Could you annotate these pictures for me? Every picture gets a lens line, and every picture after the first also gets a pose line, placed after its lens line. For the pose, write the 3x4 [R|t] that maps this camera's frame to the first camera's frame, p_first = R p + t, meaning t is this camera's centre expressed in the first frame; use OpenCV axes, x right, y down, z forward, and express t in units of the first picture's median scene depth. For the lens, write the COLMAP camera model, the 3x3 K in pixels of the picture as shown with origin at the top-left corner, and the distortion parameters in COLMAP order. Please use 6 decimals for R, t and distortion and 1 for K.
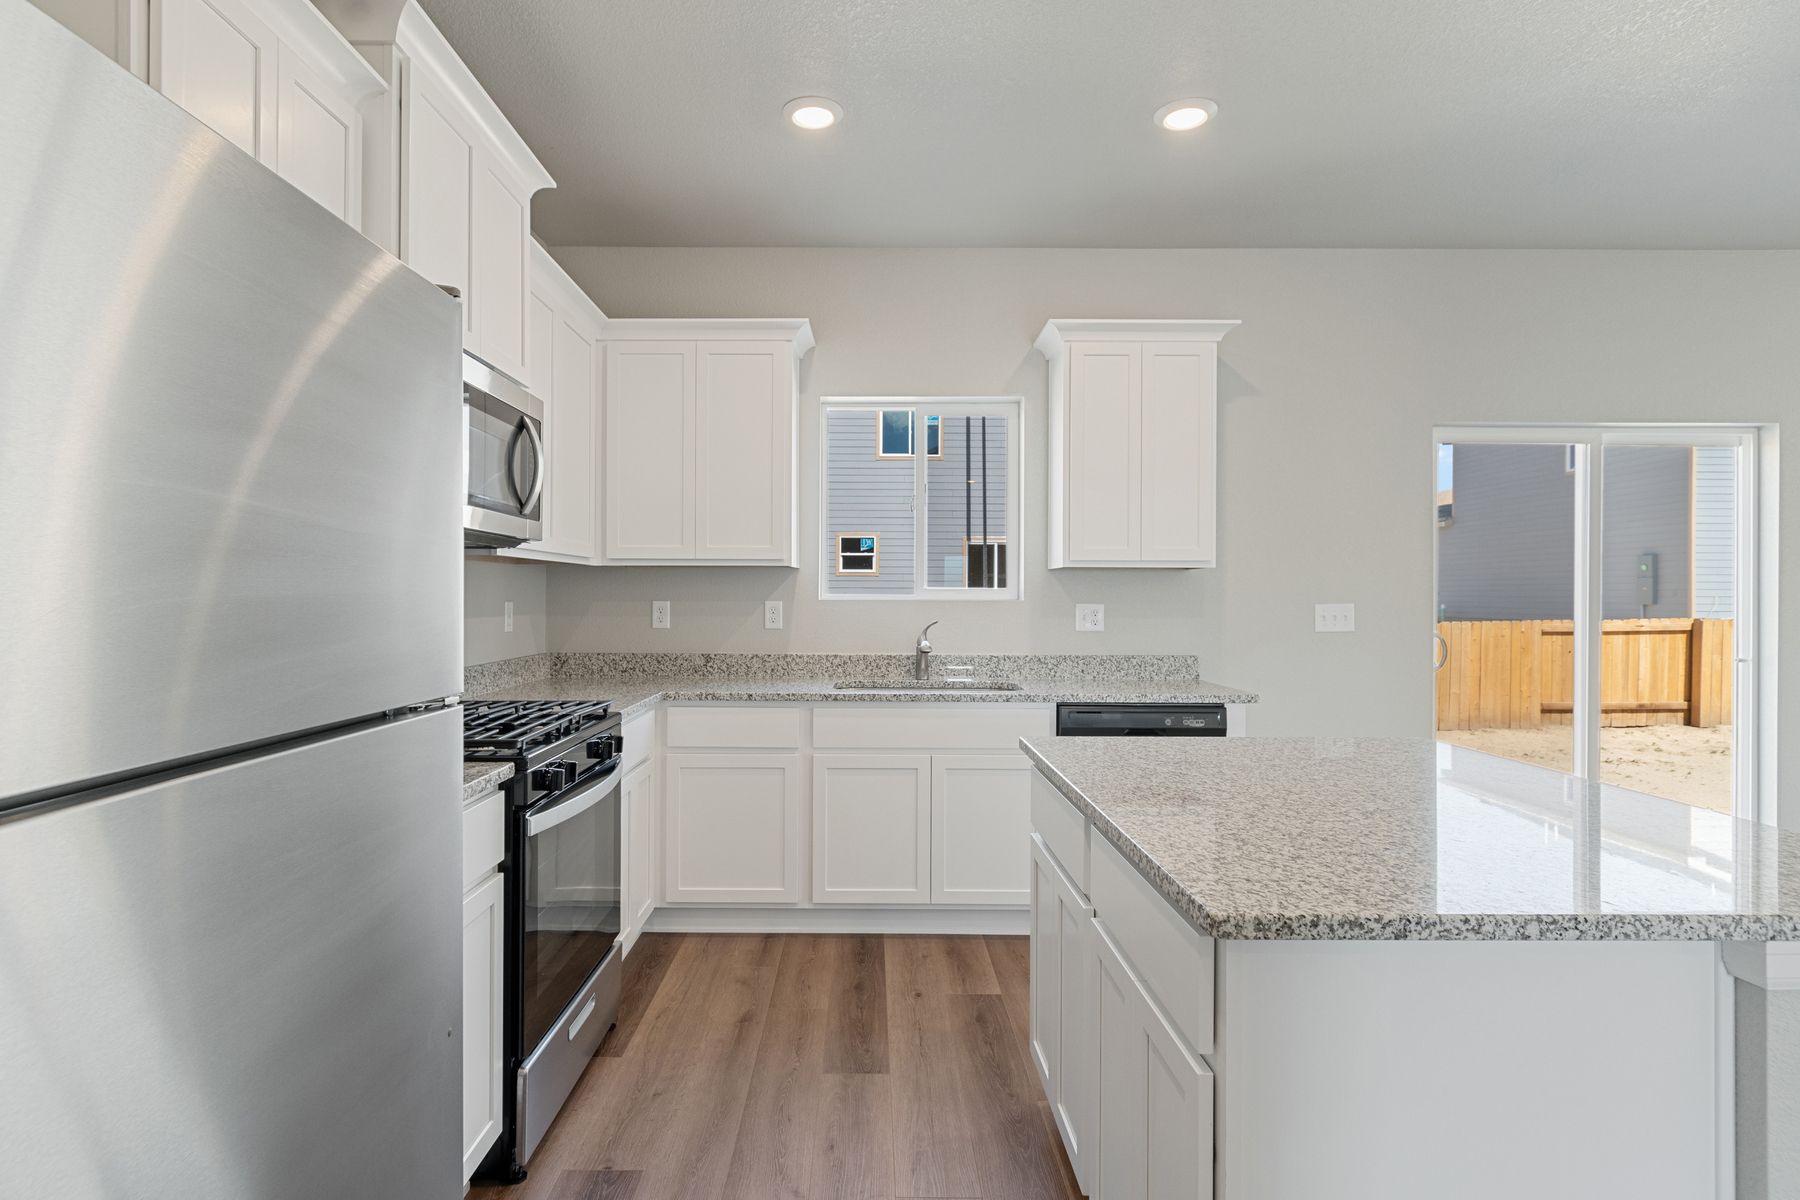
lens RADIAL K [[932.4, 0, 869.9], [0, 932.4, 596.0], [0, 0, 1]] dist [-0.003371, -0.000827]
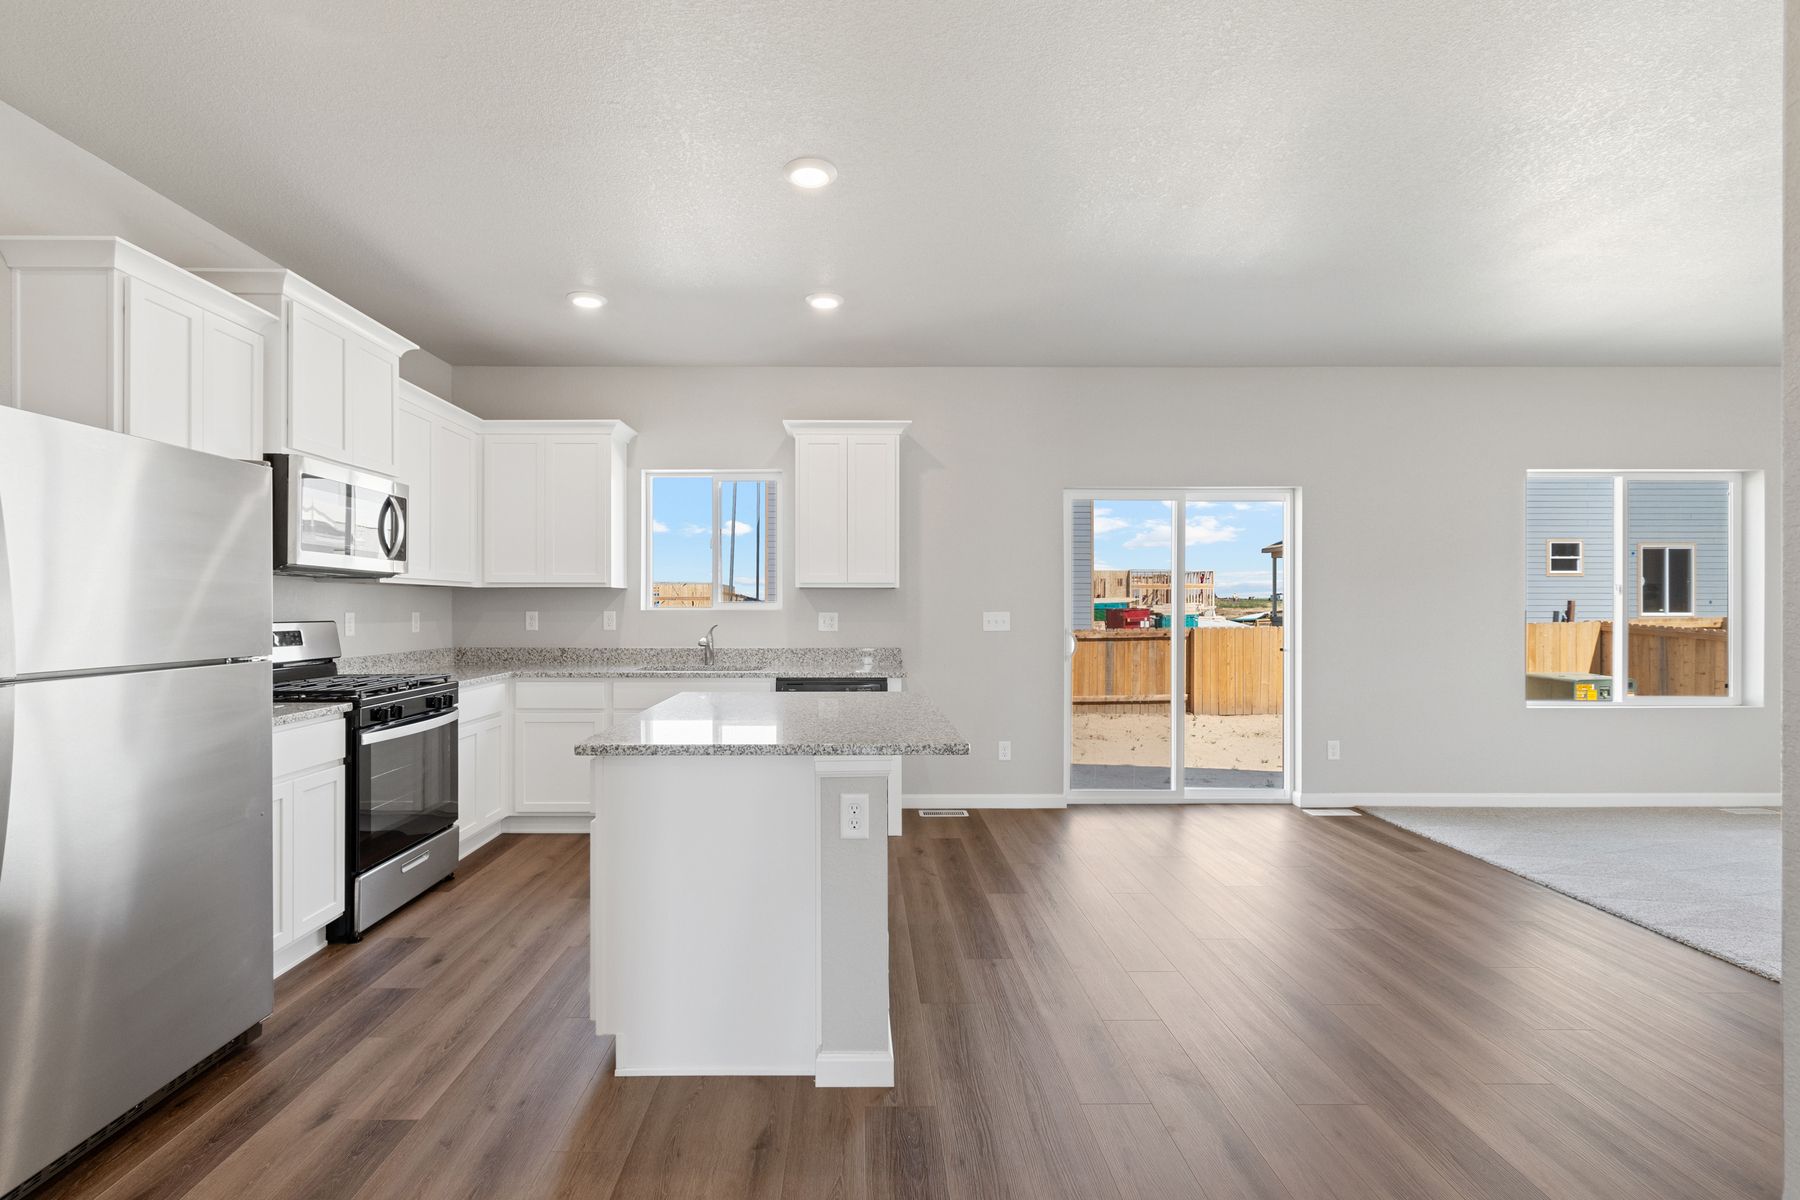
lens RADIAL K [[815.8, 0, 863.8], [0, 815.8, 607.9], [0, 0, 1]] dist [0.000332, 0.000060]
pose [[0.999965, -0.003158, 0.007711, 0.313946], [0.003153, 0.999995, 0.000653, 0.000664], [-0.007713, -0.000629, 0.999970, -0.301089]]
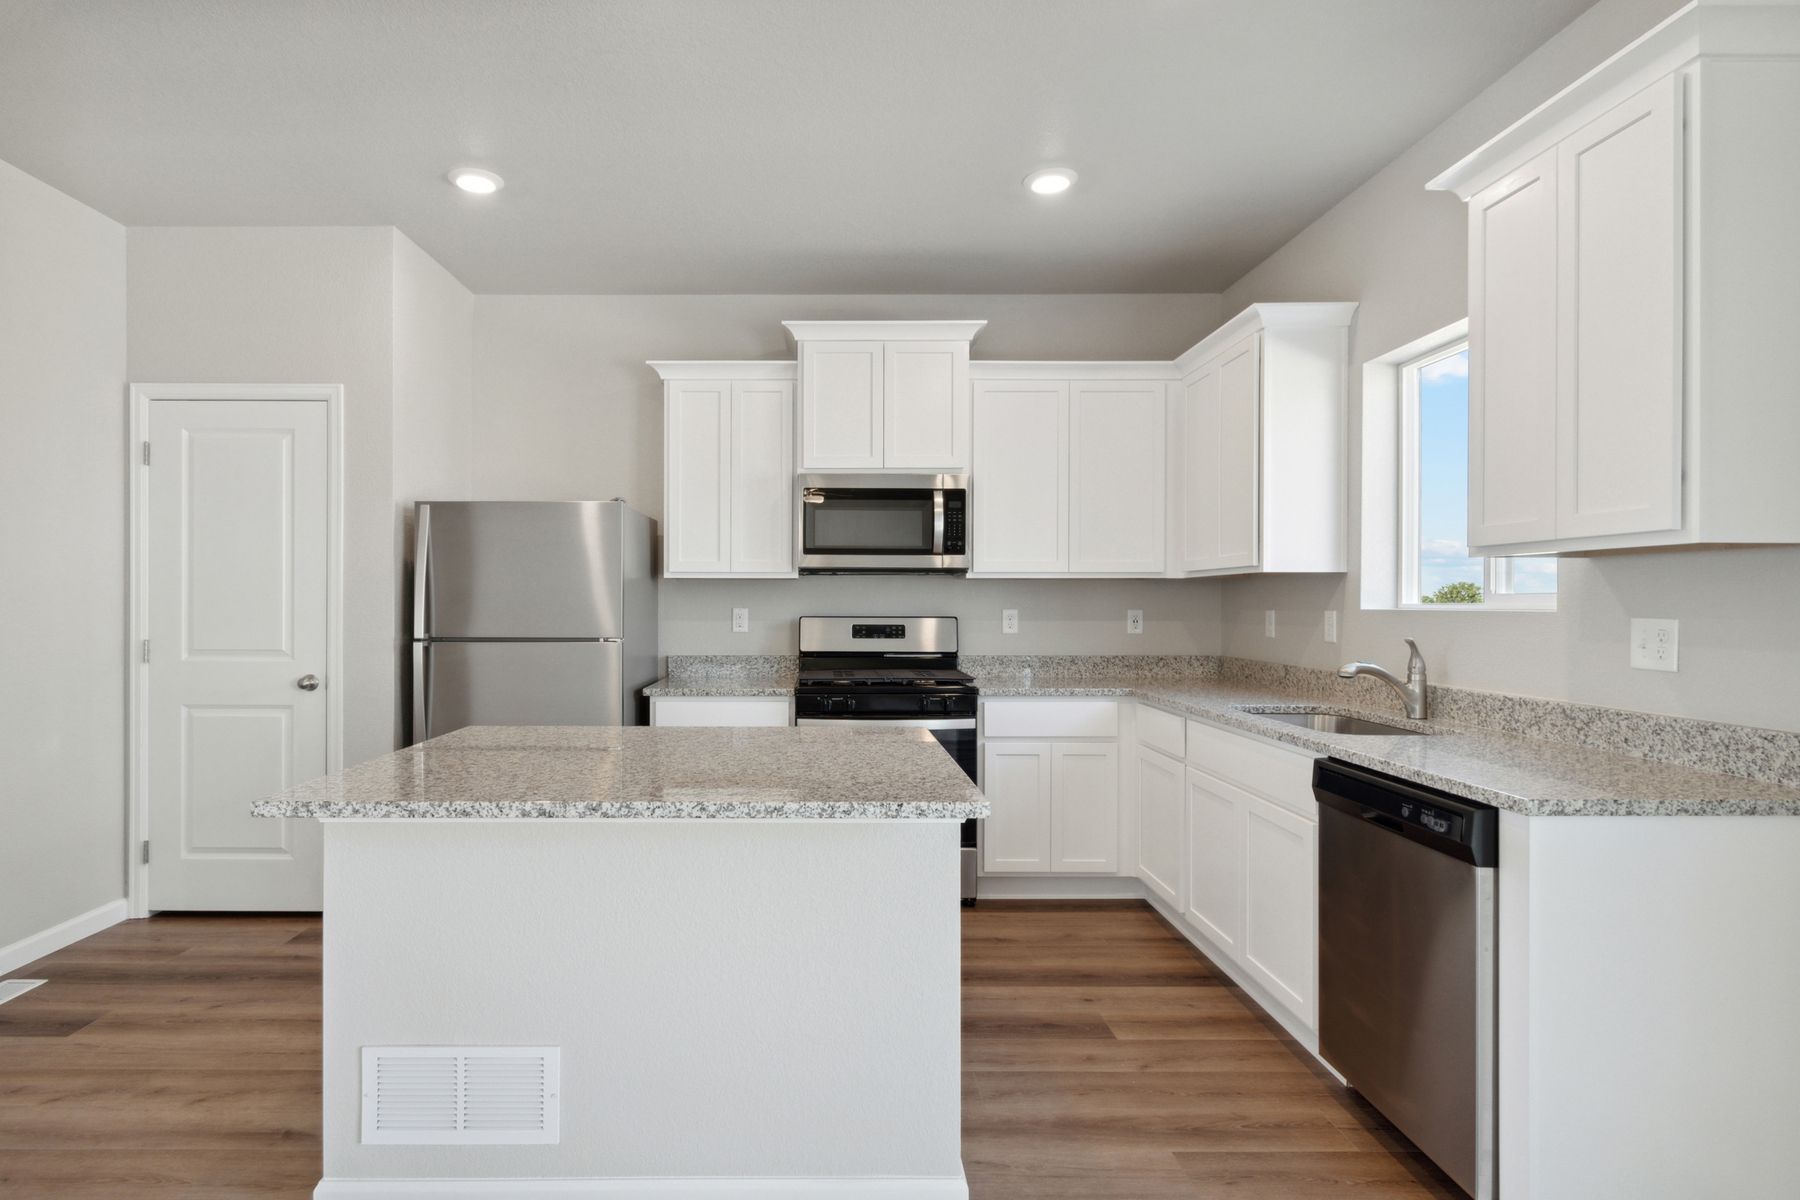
lens RADIAL K [[932.6, 0, 820.7], [0, 932.6, 604.1], [0, 0, 1]] dist [-0.000531, -0.000177]
pose [[0.001989, -0.001455, -0.999997, 0.862814], [0.000828, 0.999999, -0.001453, 0.000066], [0.999998, -0.000825, 0.001991, 0.576372]]
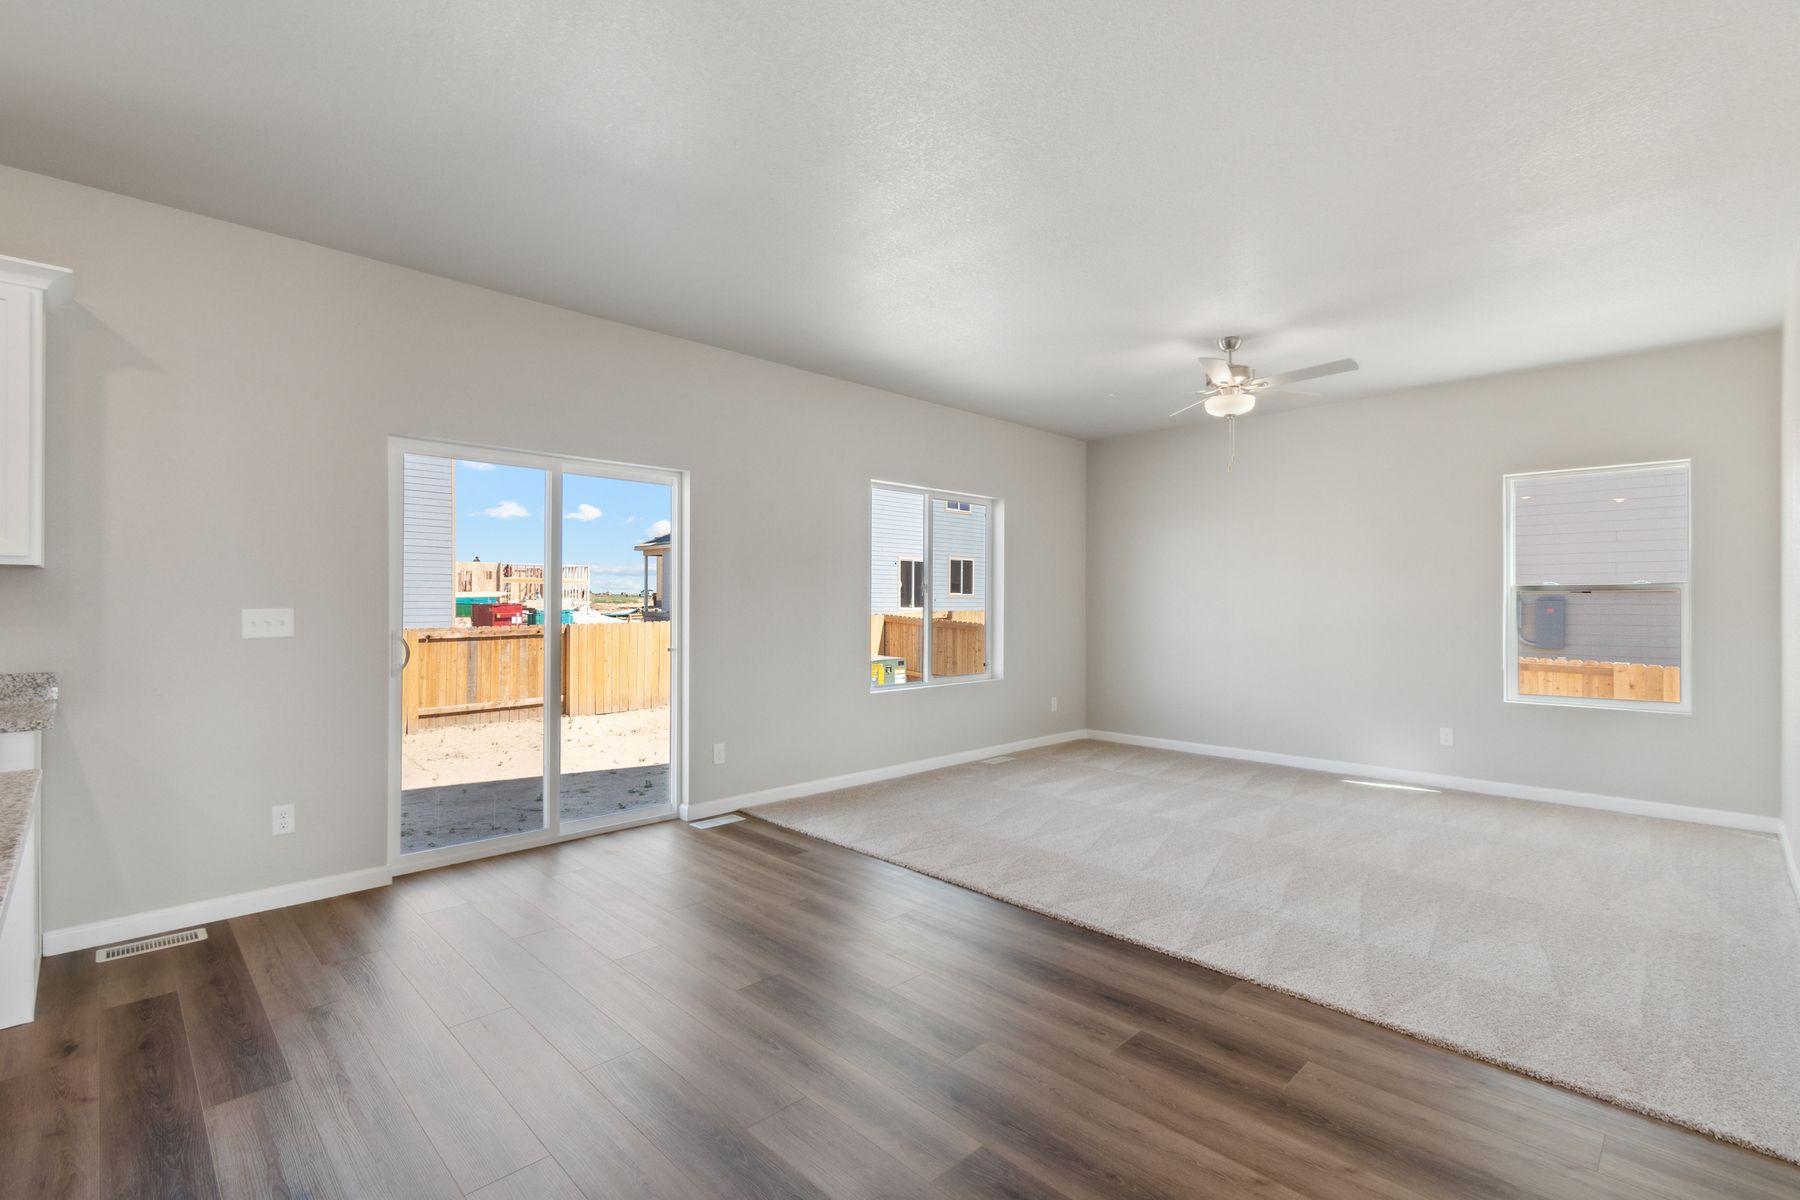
lens RADIAL K [[810.0, 0, 903.1], [0, 810.0, 605.4], [0, 0, 1]] dist [-0.000688, -0.000383]
pose [[0.708386, -0.002264, 0.705822, 0.417313], [-0.001186, 0.999990, 0.004398, 0.001183], [-0.705824, -0.003953, 0.708376, -0.041573]]
